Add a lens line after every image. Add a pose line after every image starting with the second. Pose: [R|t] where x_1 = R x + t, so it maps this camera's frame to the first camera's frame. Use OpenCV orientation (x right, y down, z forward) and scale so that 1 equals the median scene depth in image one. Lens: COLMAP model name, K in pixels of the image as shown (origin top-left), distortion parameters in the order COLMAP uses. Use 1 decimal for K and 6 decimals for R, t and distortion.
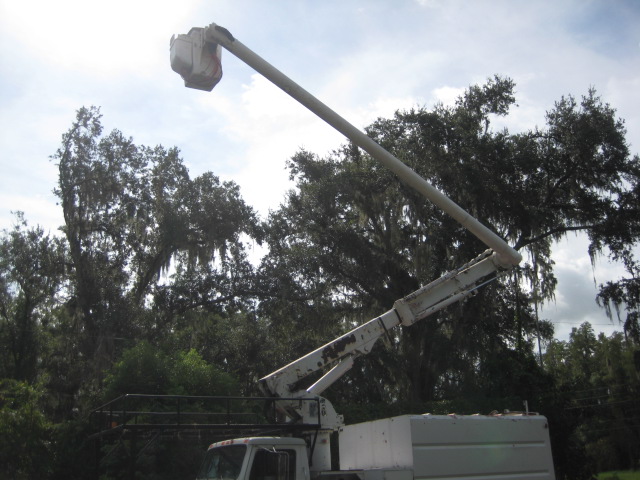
lens RADIAL K [[675.5, 0, 320.0], [0, 675.5, 240.0], [0, 0, 1]] dist [-0.216489, 0.374453]
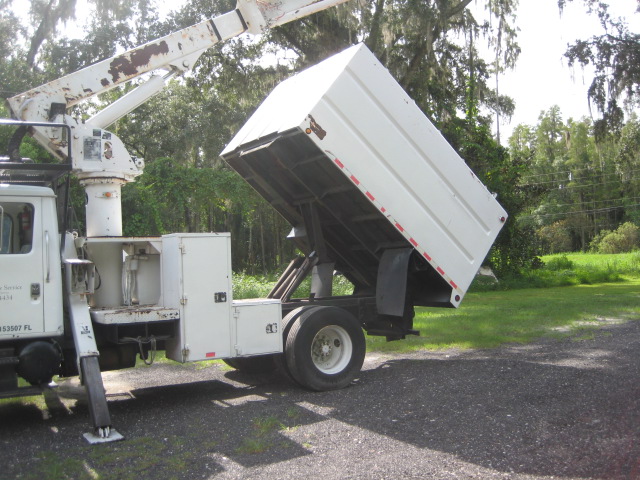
lens RADIAL K [[675.5, 0, 320.0], [0, 675.5, 240.0], [0, 0, 1]] dist [-0.216489, 0.374453]
pose [[0.999250, -0.008454, 0.037798, 0.048618], [-0.003586, 0.951503, 0.307619, 0.034268], [-0.038566, -0.307524, 0.950758, 0.083460]]
